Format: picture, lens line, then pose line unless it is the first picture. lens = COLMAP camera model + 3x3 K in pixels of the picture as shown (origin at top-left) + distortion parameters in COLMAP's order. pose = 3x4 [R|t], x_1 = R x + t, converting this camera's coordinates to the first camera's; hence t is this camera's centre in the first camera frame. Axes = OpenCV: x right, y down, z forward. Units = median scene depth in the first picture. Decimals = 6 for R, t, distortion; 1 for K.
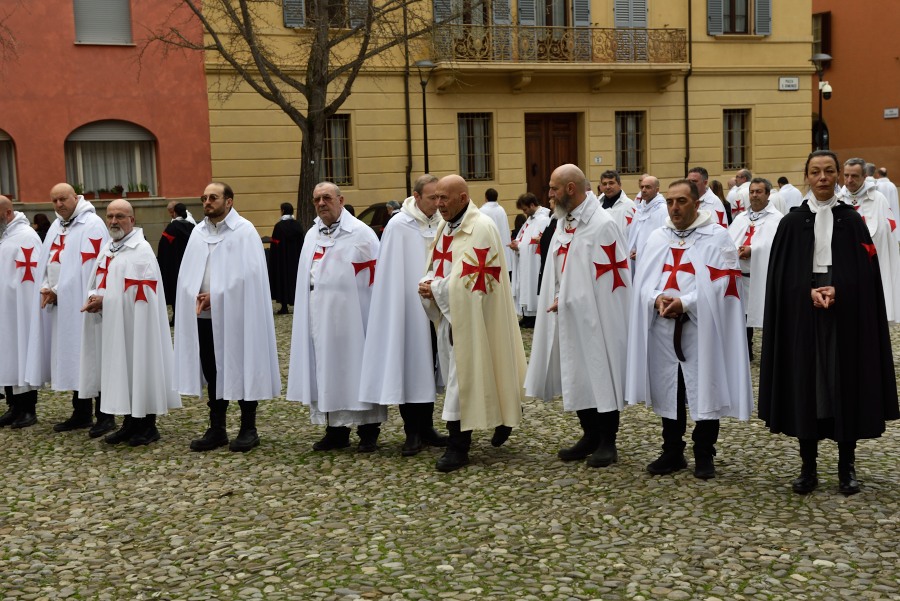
lens RADIAL K [[1327.1, 0, 450.0], [0, 1327.1, 300.5], [0, 0, 1]] dist [0.015426, 0.047710]
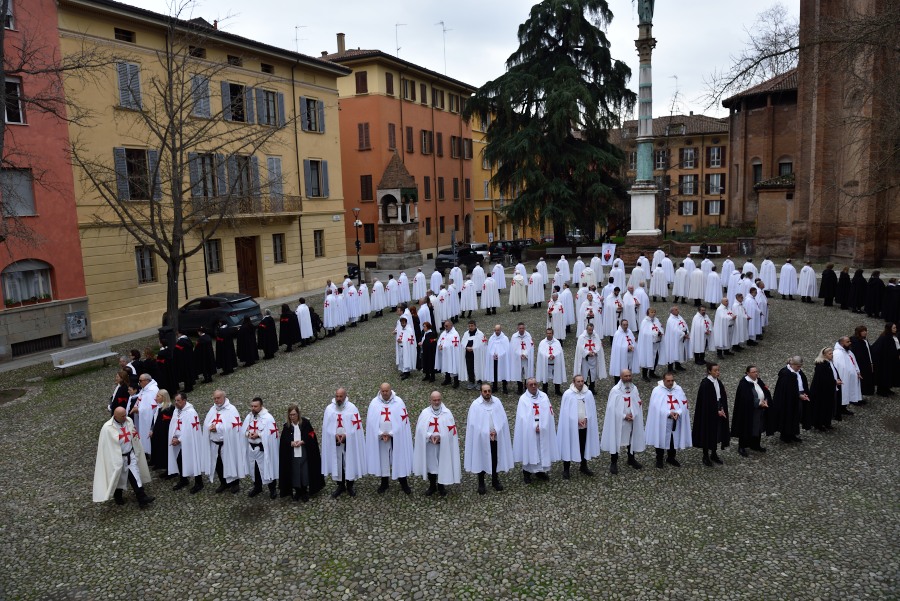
lens RADIAL K [[613.7, 0, 450.0], [0, 613.7, 300.5], [0, 0, 1]] dist [-0.025595, -0.002967]
pose [[0.795895, -0.088943, 0.598866, -0.255427], [0.058055, 0.995804, 0.070741, -0.092915], [-0.602645, -0.021535, 0.797718, 0.042072]]
